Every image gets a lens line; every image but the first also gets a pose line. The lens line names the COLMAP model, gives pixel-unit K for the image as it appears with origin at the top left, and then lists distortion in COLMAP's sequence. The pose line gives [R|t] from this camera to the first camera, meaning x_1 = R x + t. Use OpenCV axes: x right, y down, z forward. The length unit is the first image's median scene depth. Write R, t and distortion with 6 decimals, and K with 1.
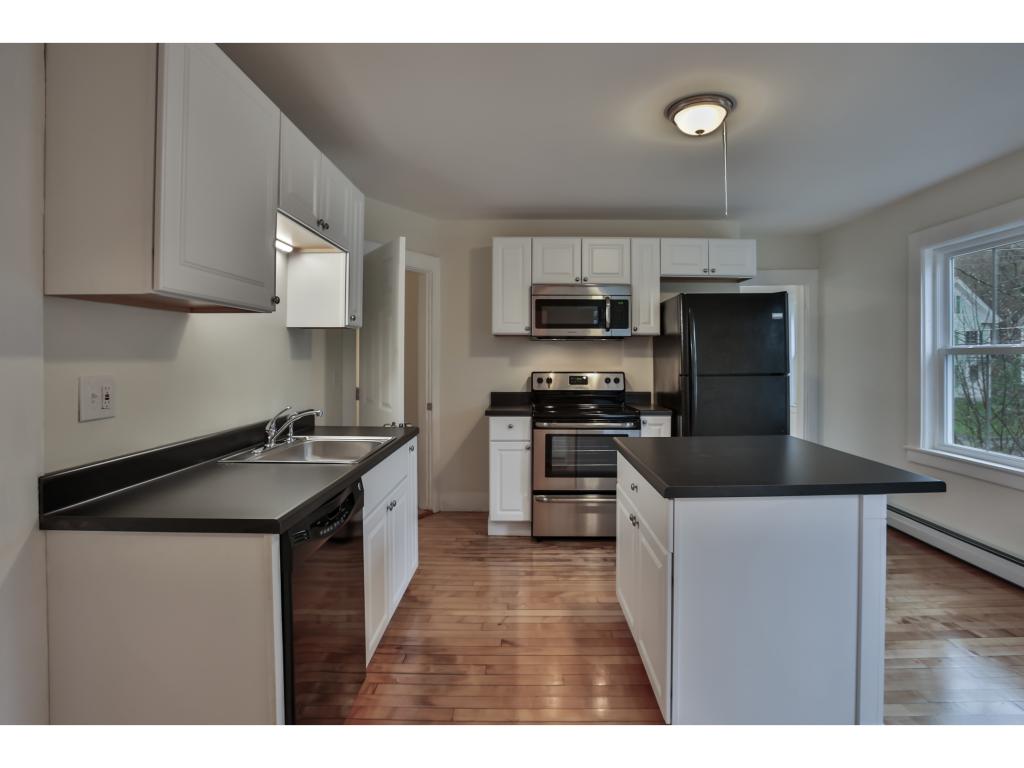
lens RADIAL K [[532.8, 0, 506.6], [0, 532.8, 382.5], [0, 0, 1]] dist [-0.085128, 0.039399]
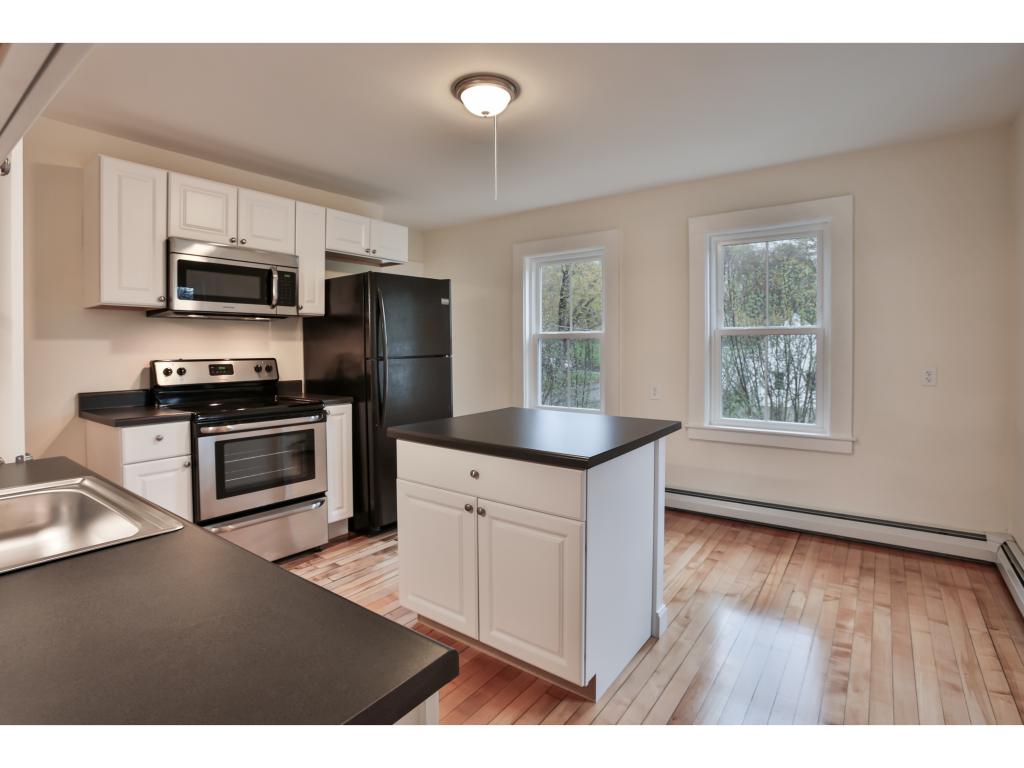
lens RADIAL K [[532.8, 0, 506.6], [0, 532.8, 382.5], [0, 0, 1]] dist [-0.085128, 0.039399]
pose [[0.566650, -0.054581, 0.822149, -0.282870], [0.038063, 0.998472, 0.040052, -0.000328], [-0.823079, 0.008598, 0.567862, 0.238849]]
